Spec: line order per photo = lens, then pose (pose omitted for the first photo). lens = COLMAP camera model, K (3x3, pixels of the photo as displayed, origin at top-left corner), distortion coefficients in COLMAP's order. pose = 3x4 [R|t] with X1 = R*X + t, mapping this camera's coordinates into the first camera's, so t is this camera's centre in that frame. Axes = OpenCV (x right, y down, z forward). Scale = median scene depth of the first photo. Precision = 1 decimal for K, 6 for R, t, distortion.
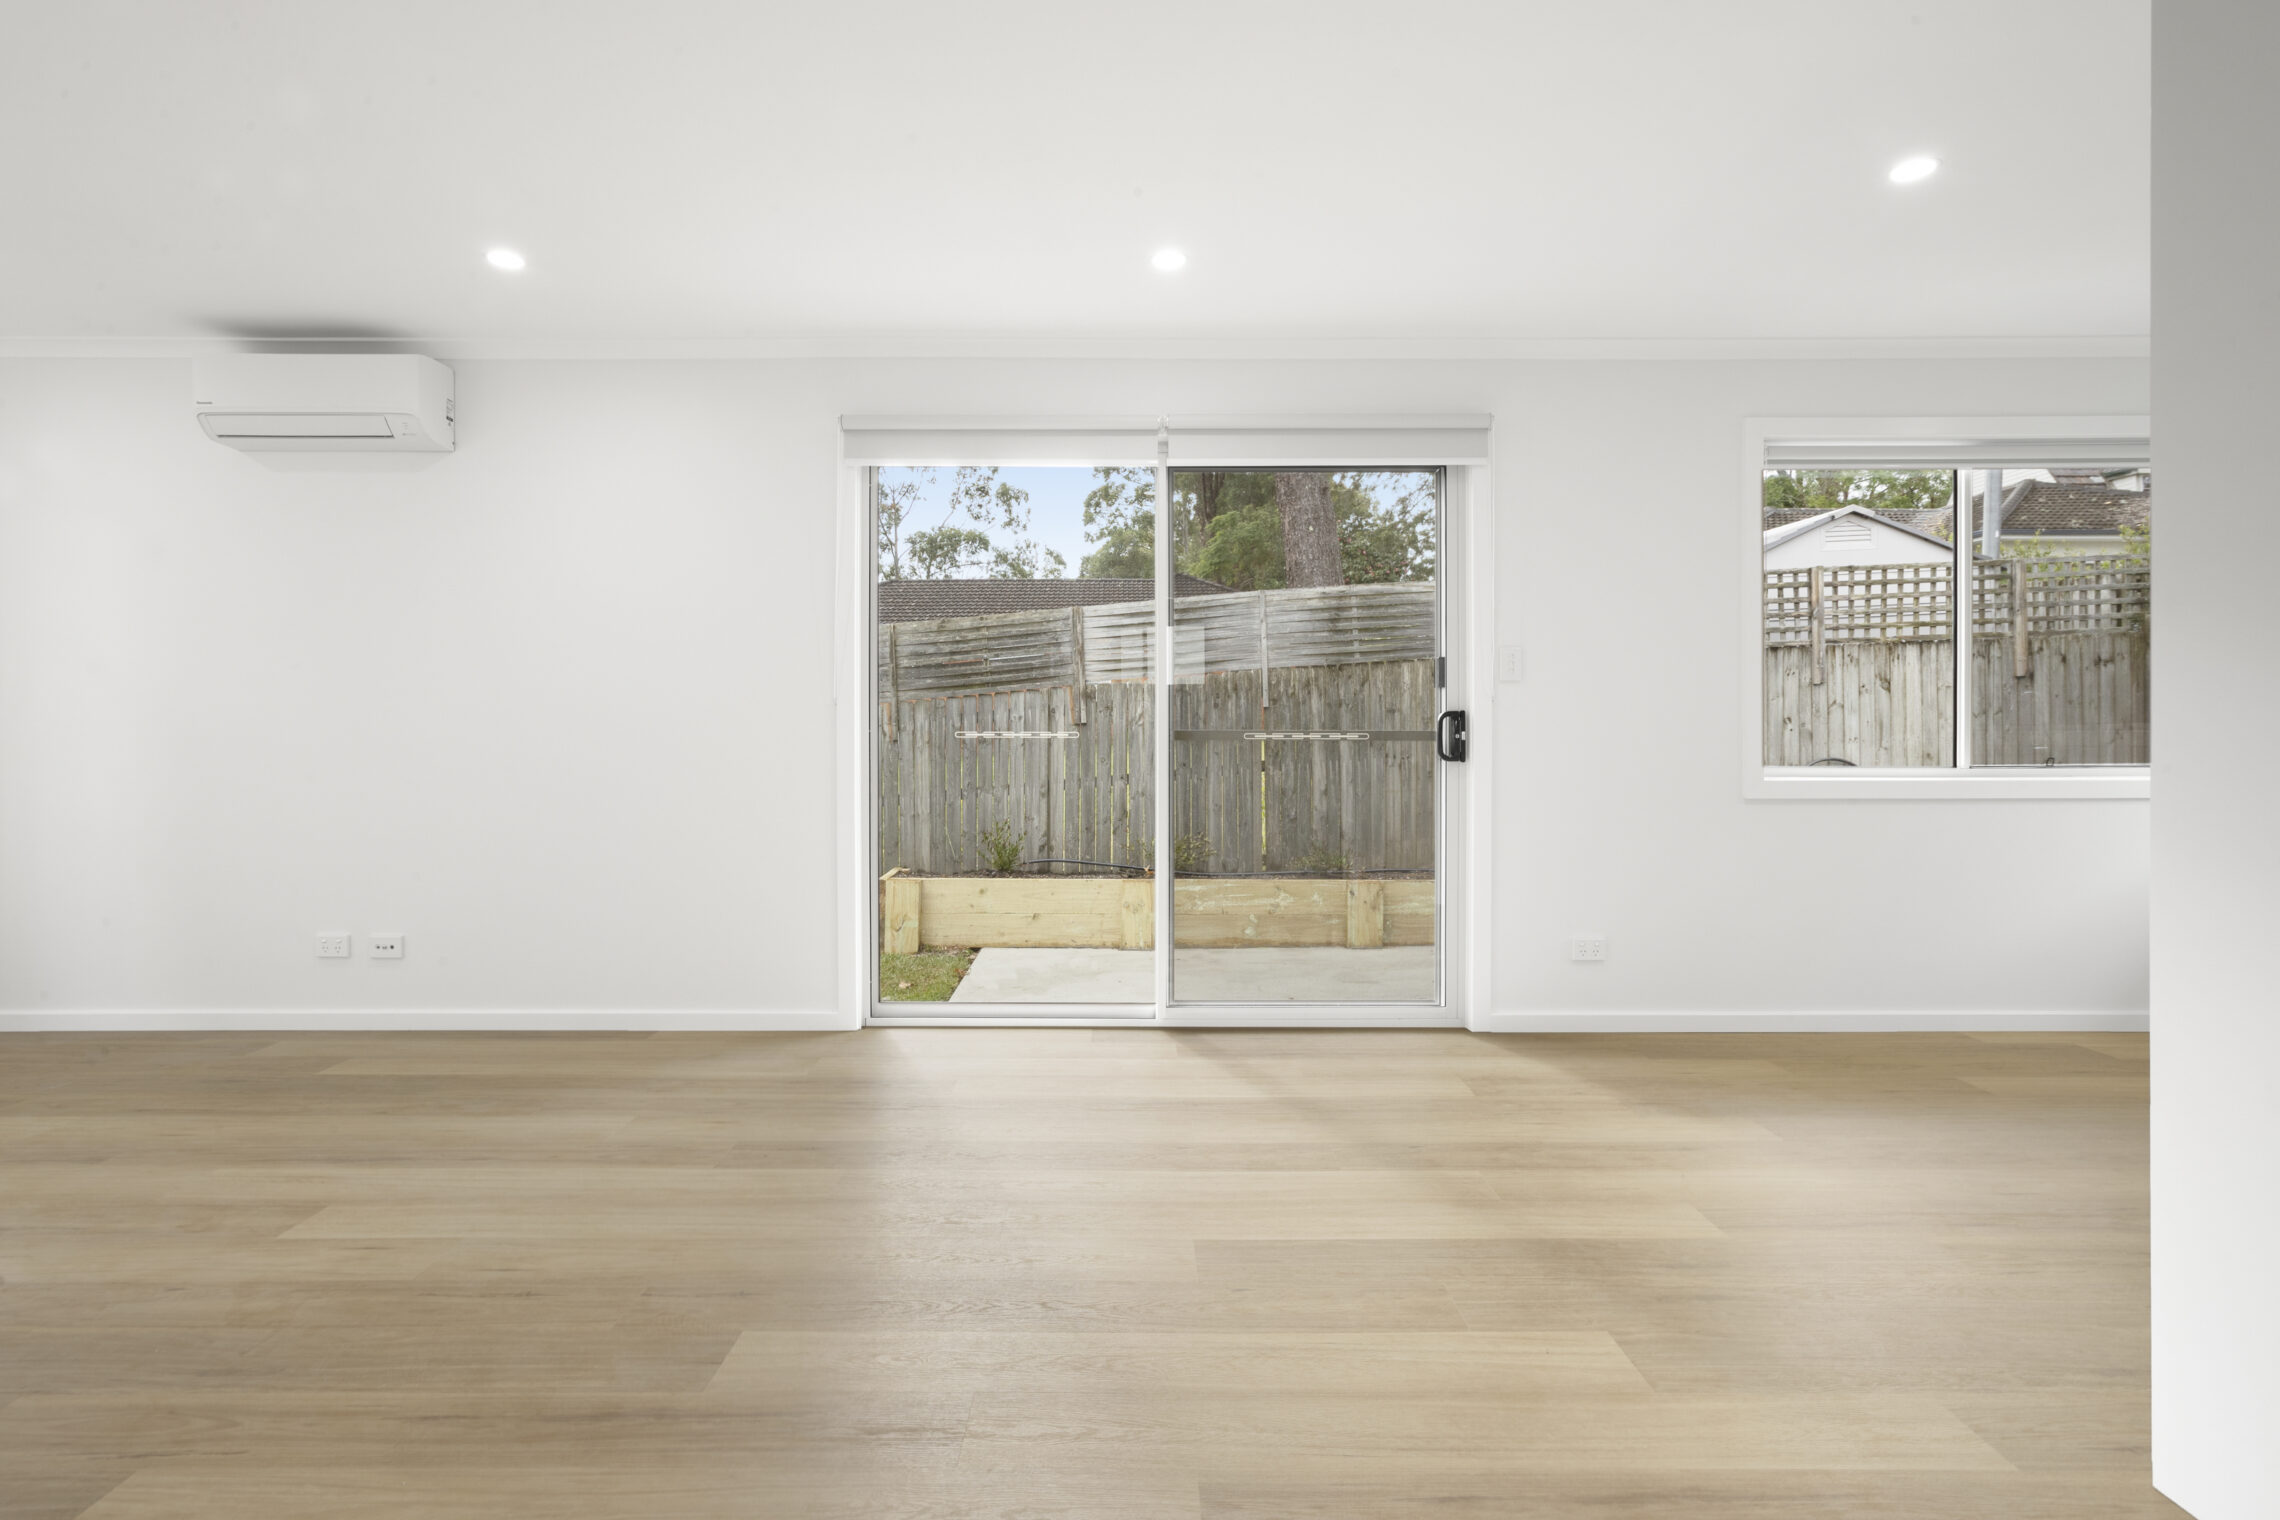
lens RADIAL K [[1103.0, 0, 1144.0], [0, 1103.0, 770.2], [0, 0, 1]] dist [-0.006170, 0.006508]
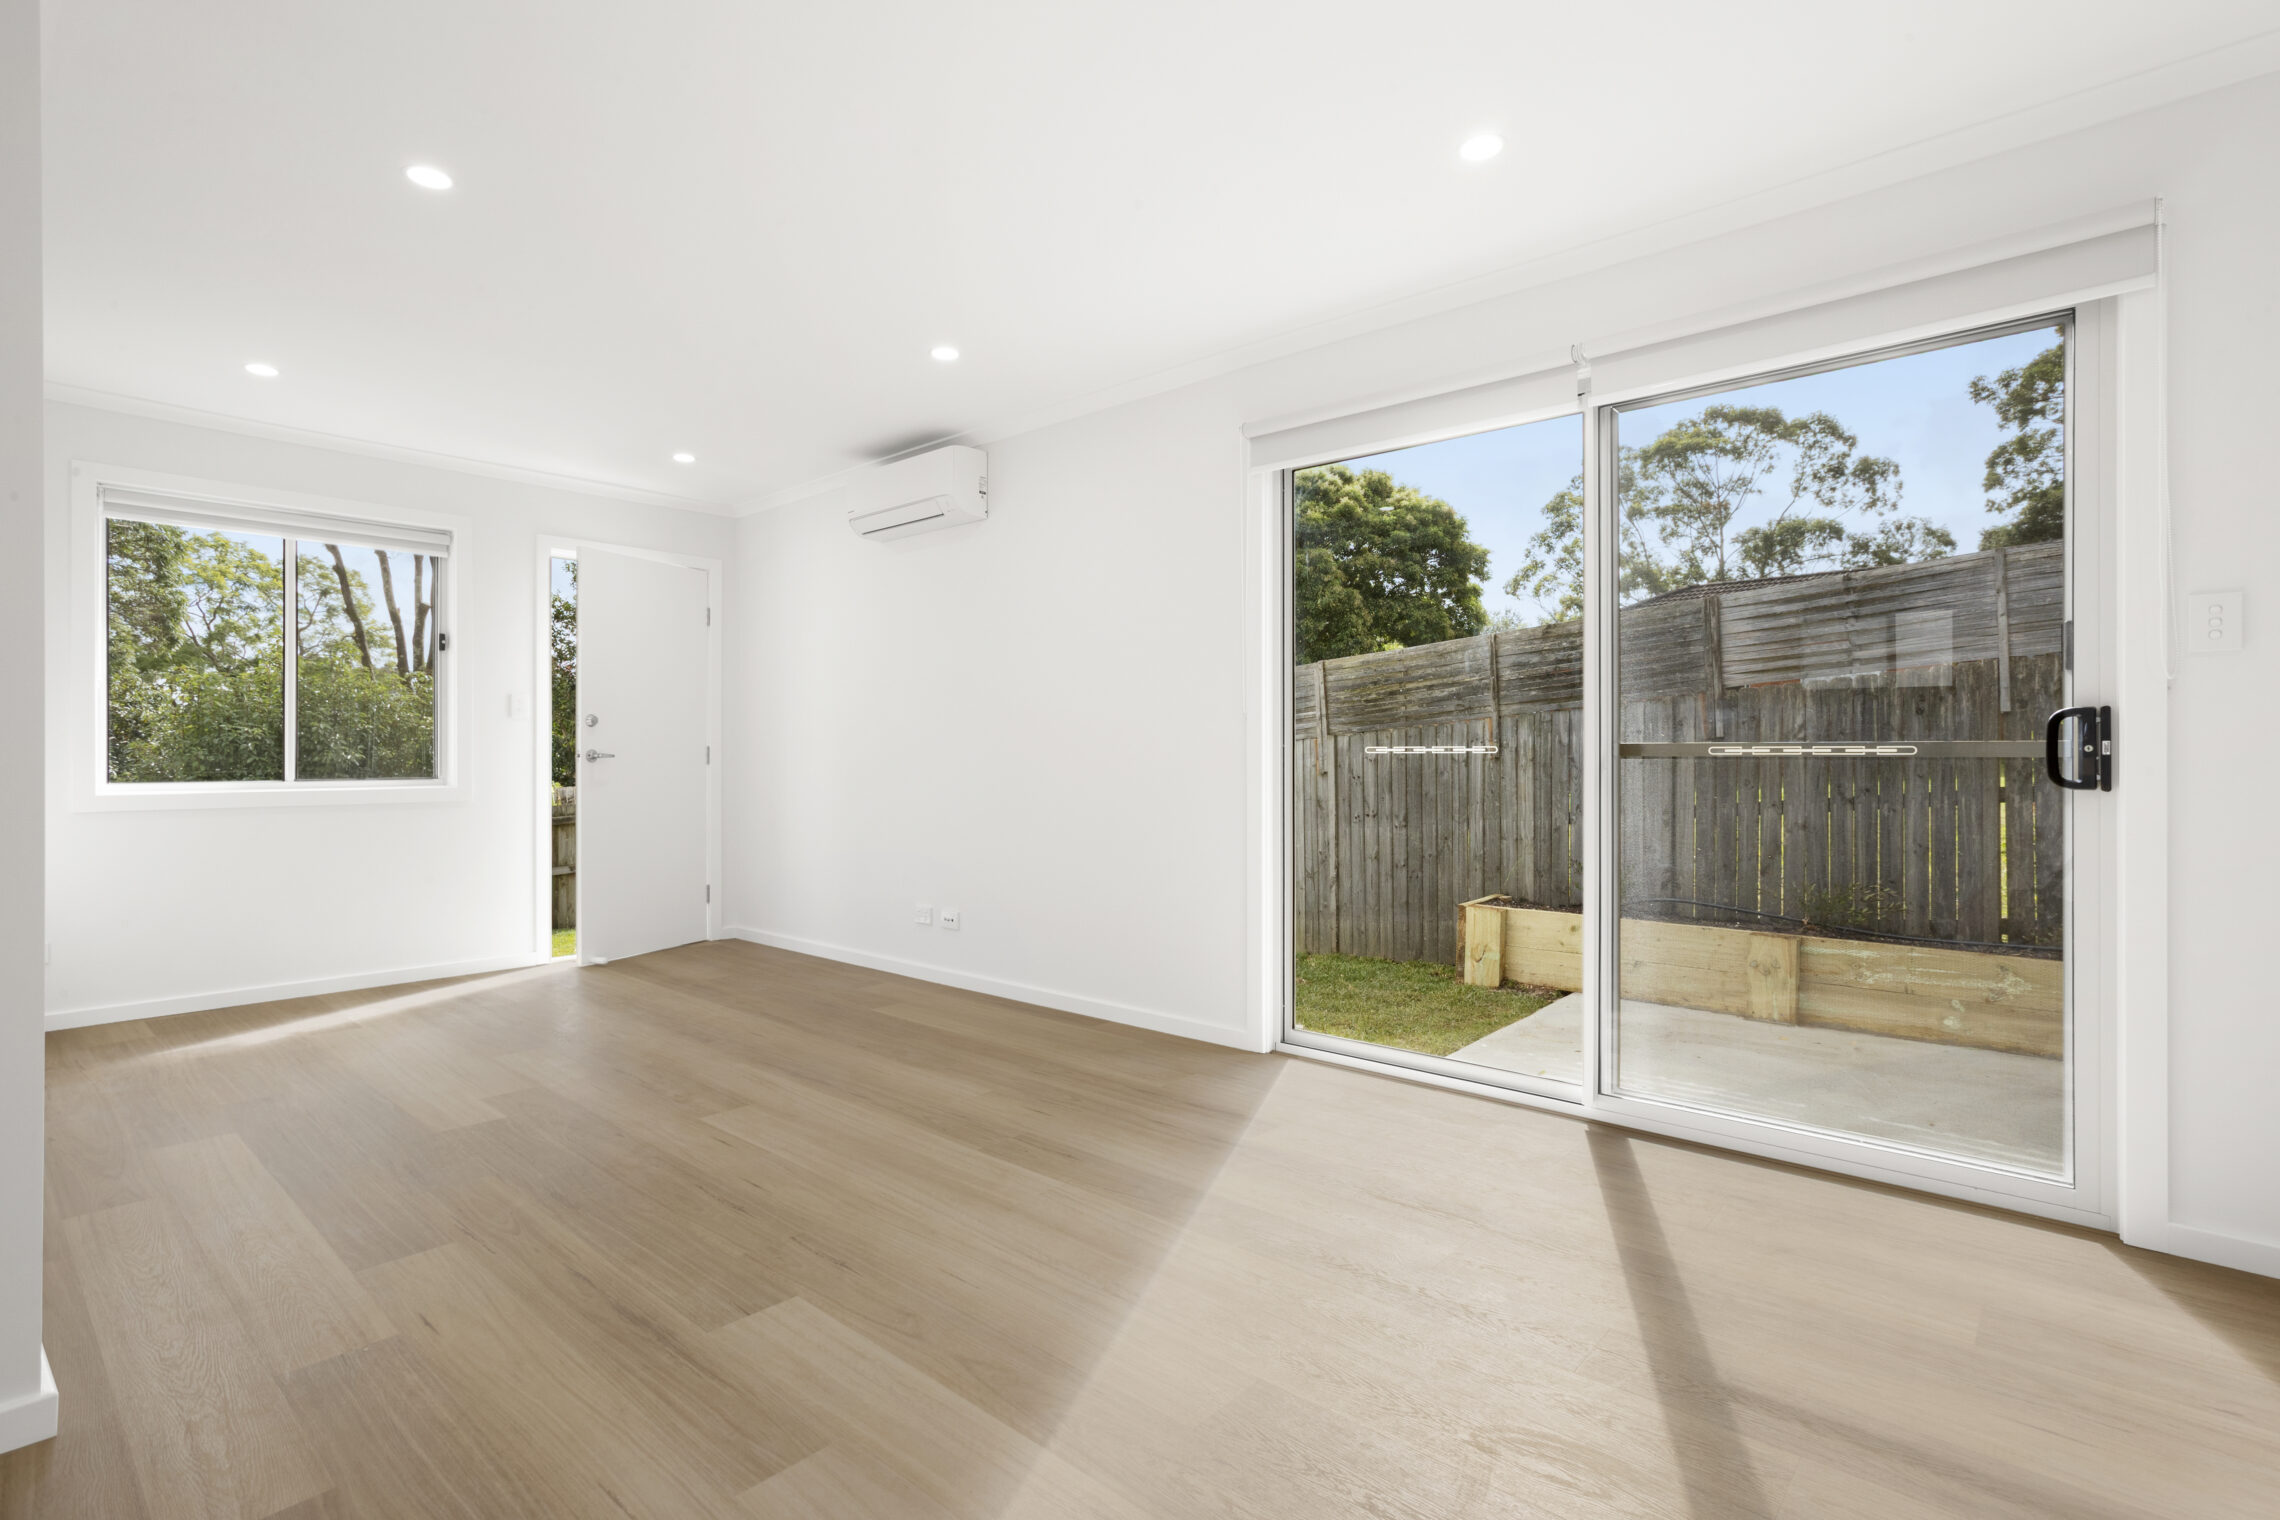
lens RADIAL K [[1103.0, 0, 1135.6], [0, 1103.0, 746.7], [0, 0, 1]] dist [-0.006170, 0.006508]
pose [[0.743550, -0.004087, -0.668668, 0.301214], [-0.023427, 0.999208, -0.032158, 0.000362], [0.668270, 0.039576, 0.742866, 0.199203]]
